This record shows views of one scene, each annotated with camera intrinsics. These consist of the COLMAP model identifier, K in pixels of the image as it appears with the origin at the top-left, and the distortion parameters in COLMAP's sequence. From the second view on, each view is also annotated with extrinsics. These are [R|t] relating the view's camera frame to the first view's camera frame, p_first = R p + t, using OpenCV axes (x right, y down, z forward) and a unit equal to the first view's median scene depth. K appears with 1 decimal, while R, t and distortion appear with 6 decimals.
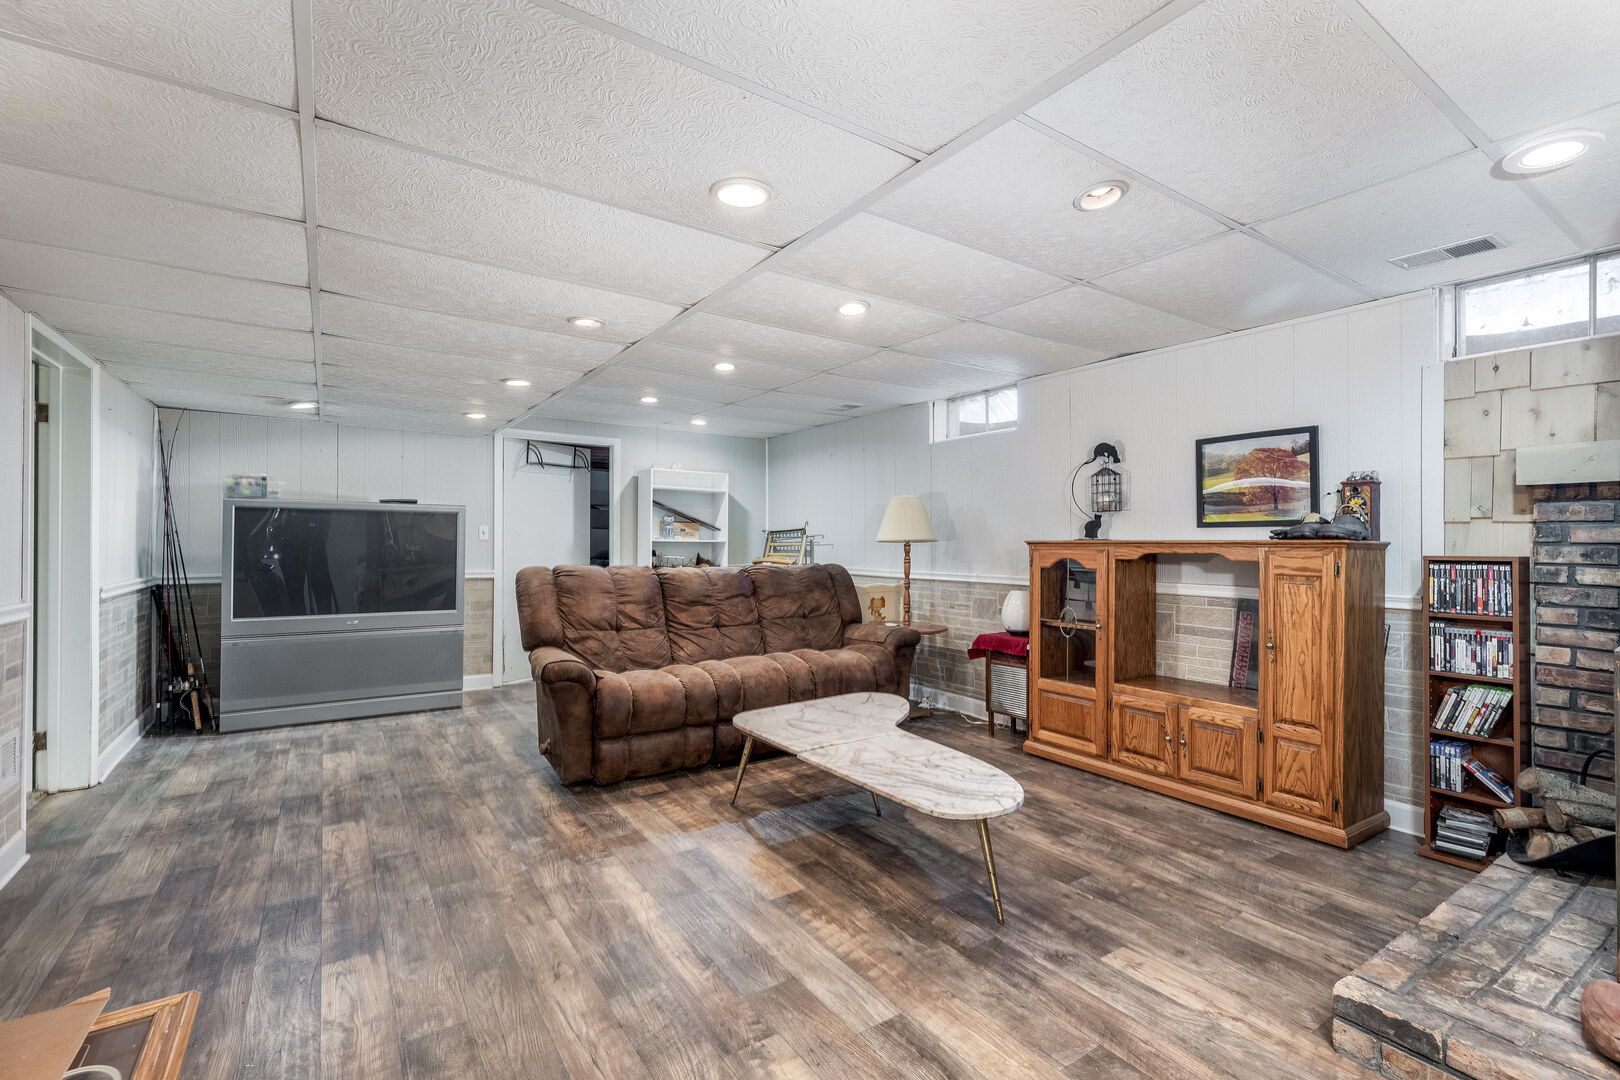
lens RADIAL K [[750.7, 0, 849.2], [0, 750.7, 546.4], [0, 0, 1]] dist [0.023745, -0.000203]
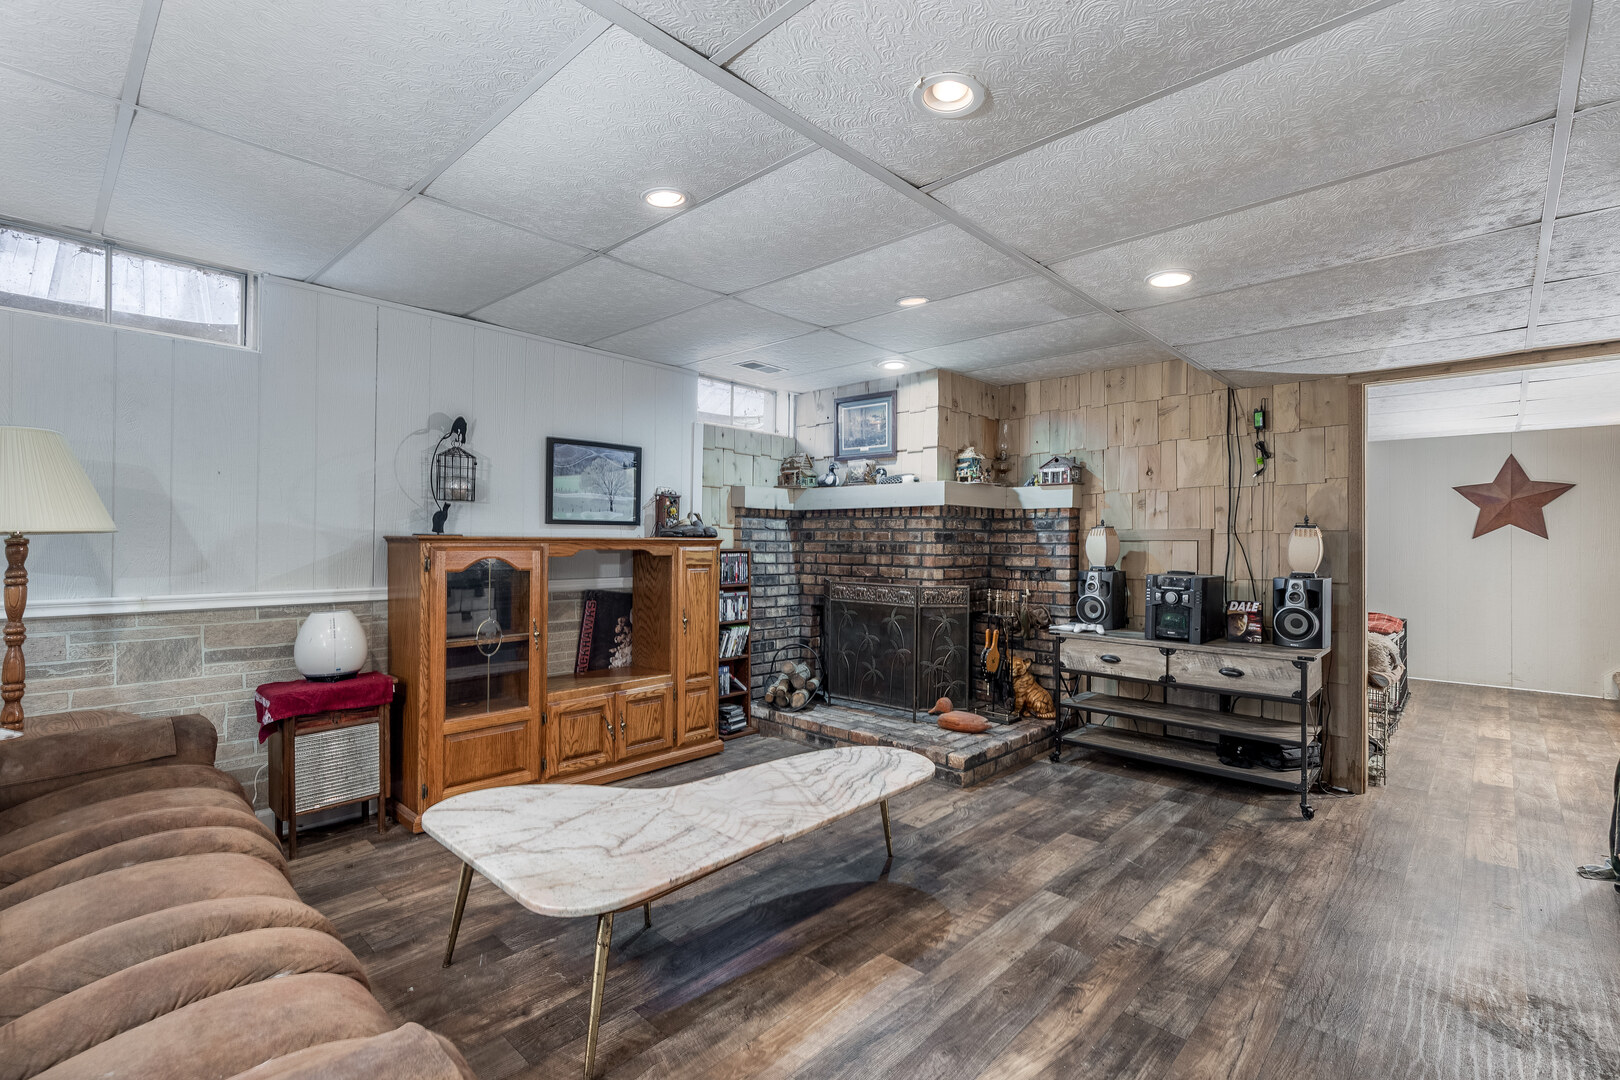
lens RADIAL K [[750.7, 0, 812.3], [0, 750.7, 538.6], [0, 0, 1]] dist [0.023745, -0.000203]
pose [[-0.217741, 0.001055, 0.976006, -0.801067], [-0.001877, 0.999997, -0.001500, -0.006609], [-0.976005, -0.002158, -0.217738, 1.171053]]
